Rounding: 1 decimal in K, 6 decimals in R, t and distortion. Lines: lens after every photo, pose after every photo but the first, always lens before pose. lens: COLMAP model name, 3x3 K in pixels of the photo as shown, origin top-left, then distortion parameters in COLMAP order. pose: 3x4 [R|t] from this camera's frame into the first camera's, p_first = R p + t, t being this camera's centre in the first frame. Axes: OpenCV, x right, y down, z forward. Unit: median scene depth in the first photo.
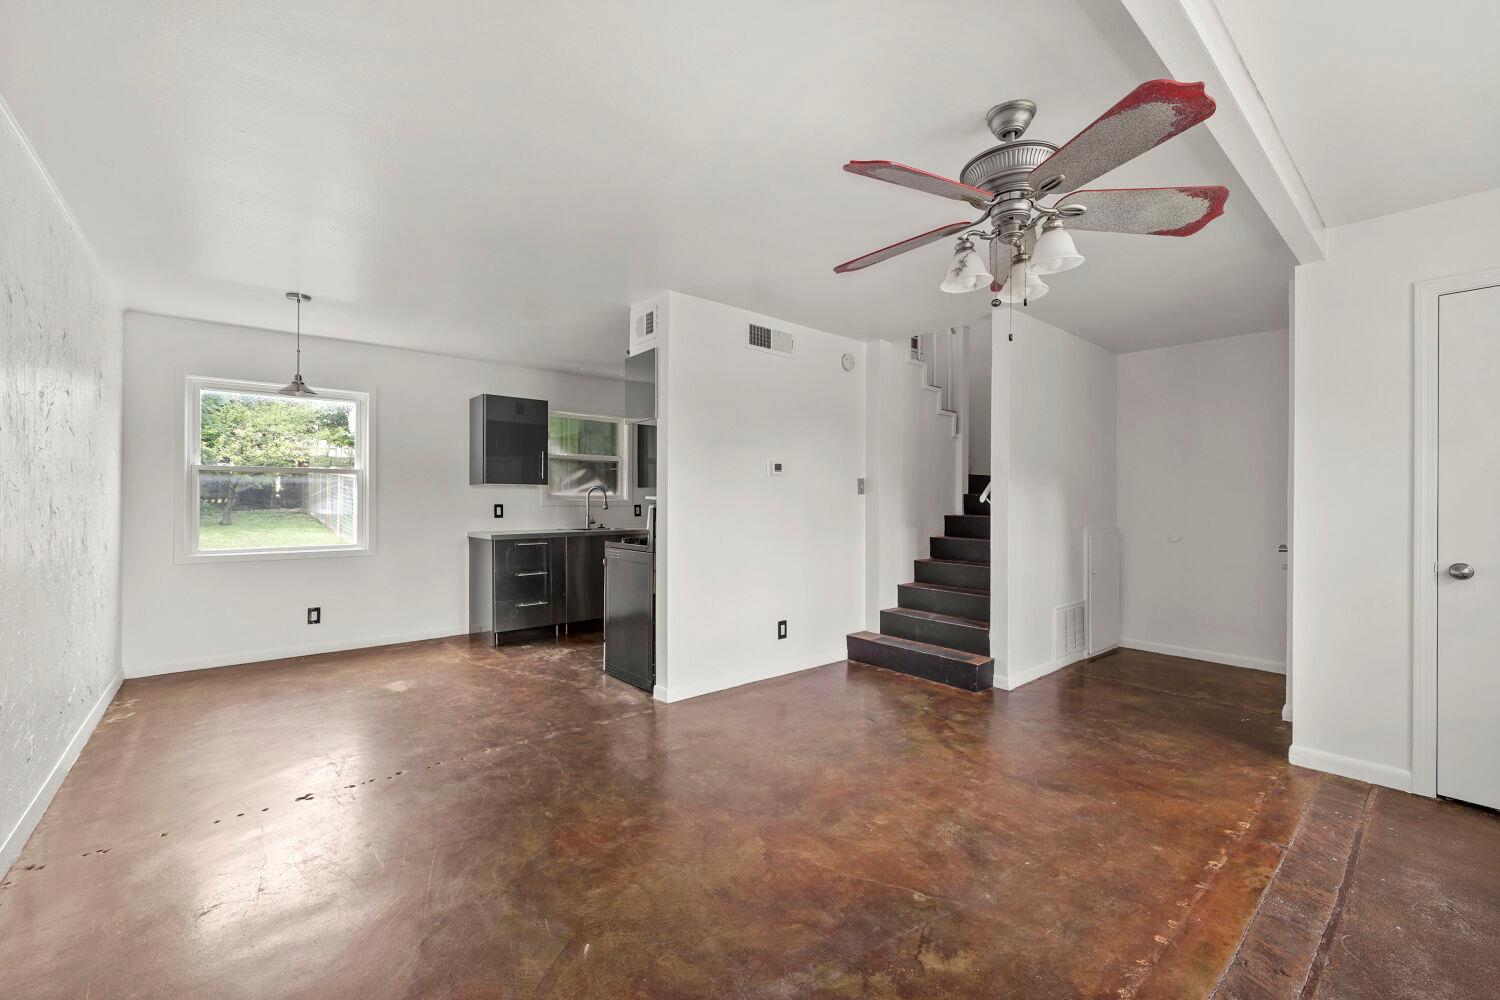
lens RADIAL K [[605.4, 0, 744.5], [0, 605.4, 496.7], [0, 0, 1]] dist [-0.004009, 0.000024]
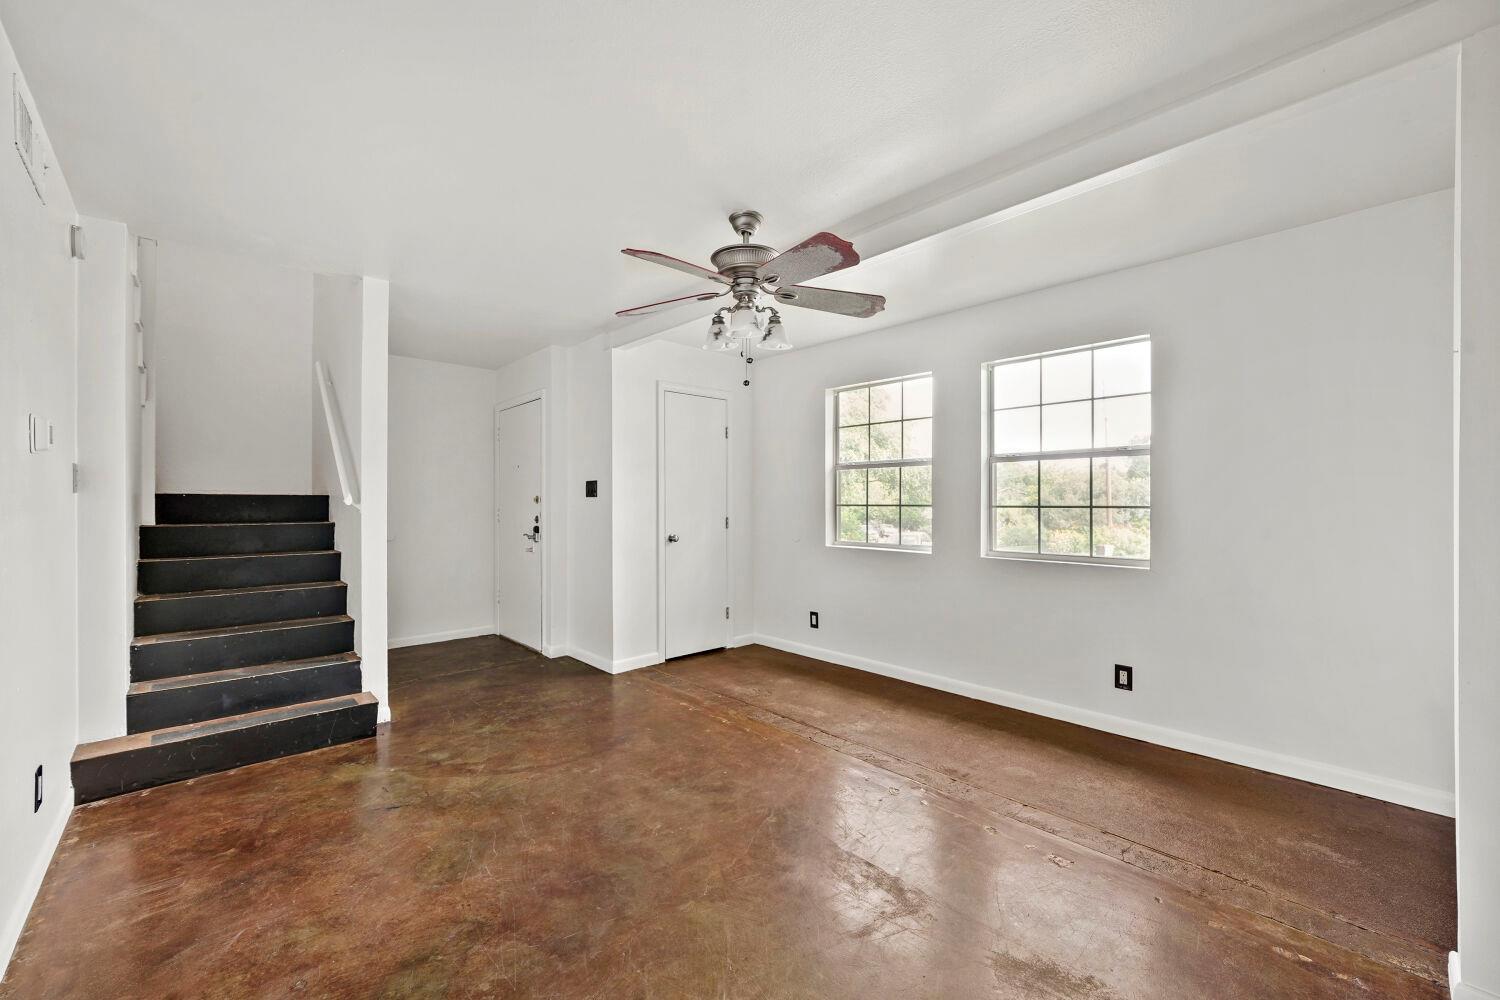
lens RADIAL K [[605.4, 0, 745.4], [0, 605.4, 503.2], [0, 0, 1]] dist [-0.004009, 0.000024]
pose [[-0.051695, -0.006449, 0.998642, -0.578488], [-0.004128, 0.999972, 0.006244, -0.001065], [-0.998654, -0.003799, -0.051720, 0.678003]]
